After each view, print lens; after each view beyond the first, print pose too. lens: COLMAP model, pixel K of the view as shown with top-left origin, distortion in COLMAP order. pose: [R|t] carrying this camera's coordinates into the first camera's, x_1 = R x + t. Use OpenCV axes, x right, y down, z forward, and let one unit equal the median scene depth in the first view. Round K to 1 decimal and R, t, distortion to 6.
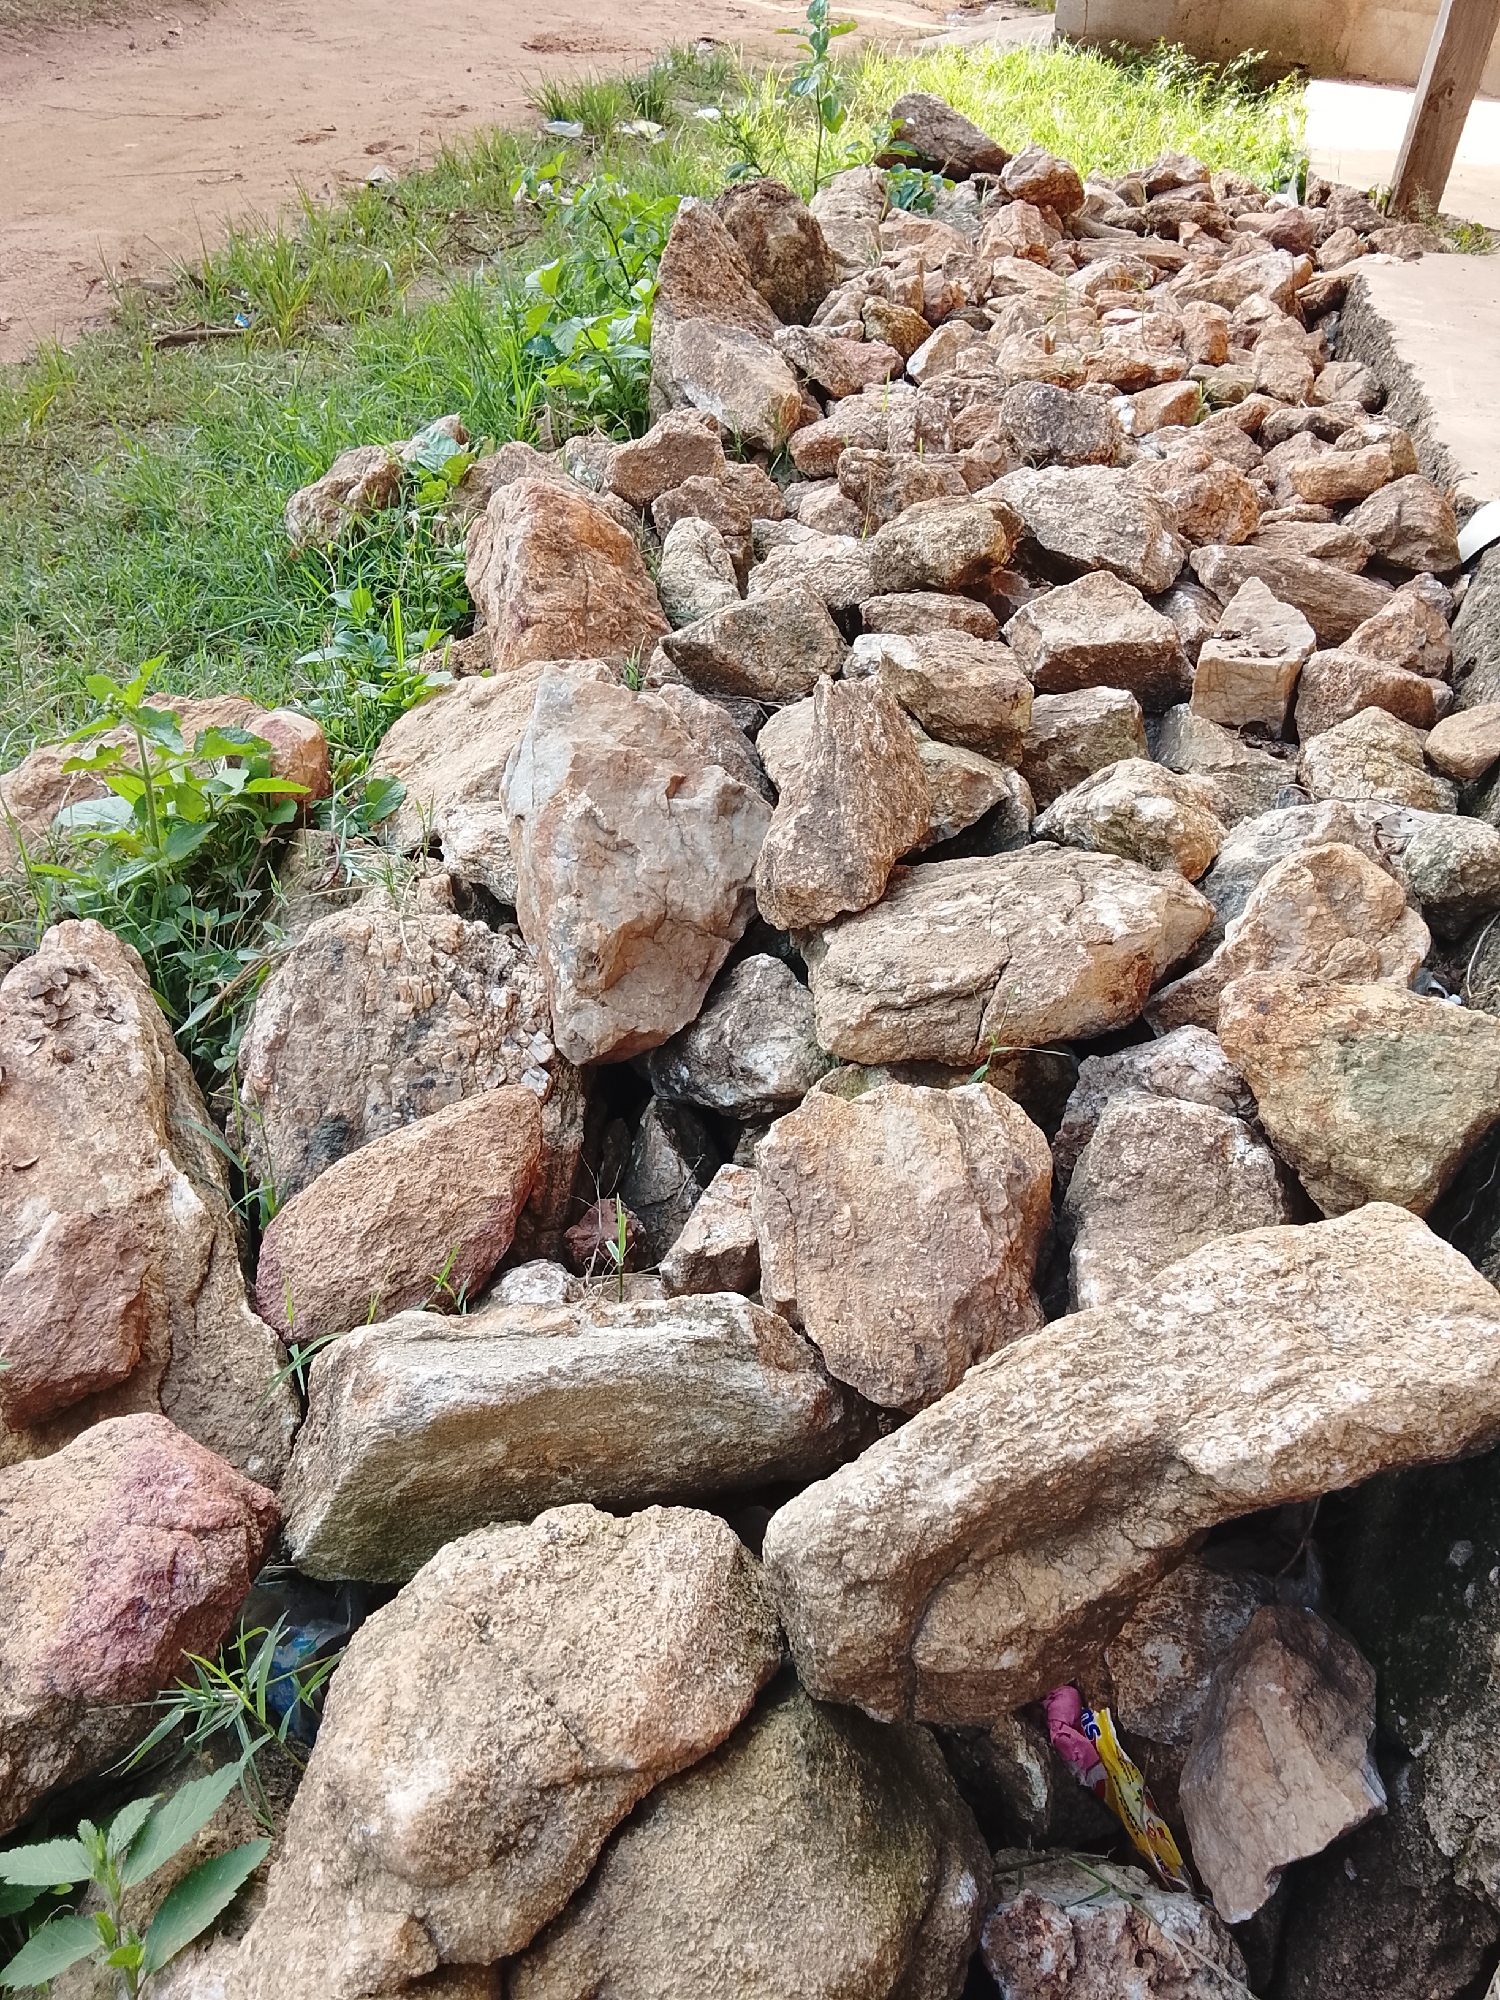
lens RADIAL K [[1537.3, 0, 747.4], [0, 1537.3, 1011.8], [0, 0, 1]] dist [0.084099, -0.146572]
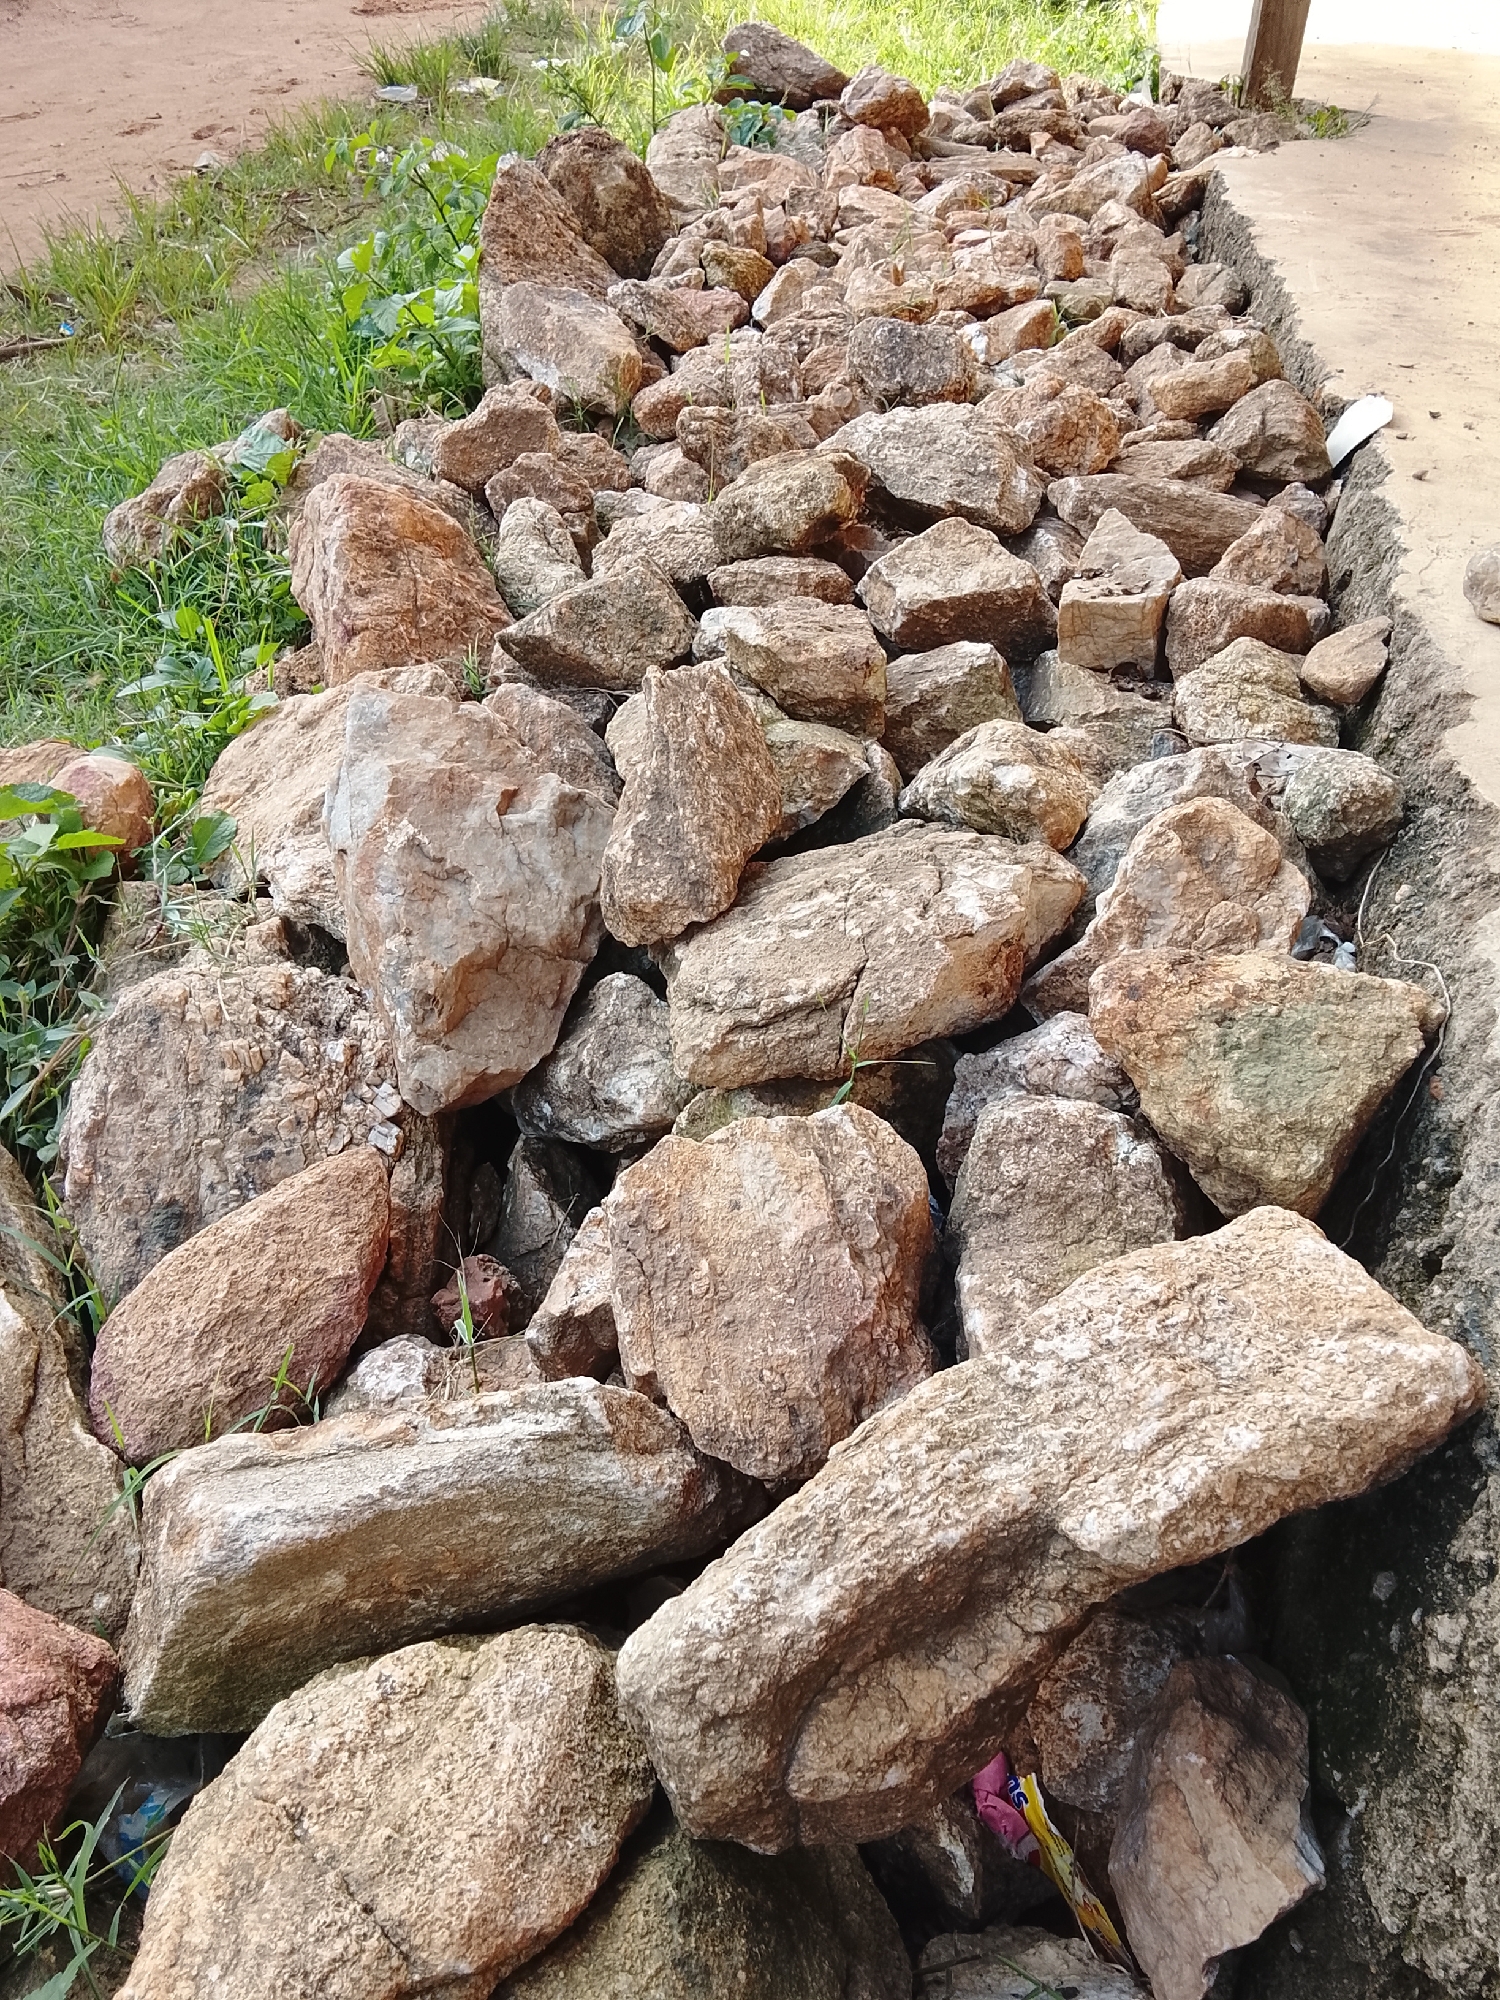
lens RADIAL K [[1537.3, 0, 747.4], [0, 1537.3, 1011.8], [0, 0, 1]] dist [0.084099, -0.146572]
pose [[0.993998, -0.106315, 0.025777, 0.064138], [0.105514, 0.993945, 0.030656, -0.036121], [-0.028880, -0.027753, 0.999198, 0.068483]]
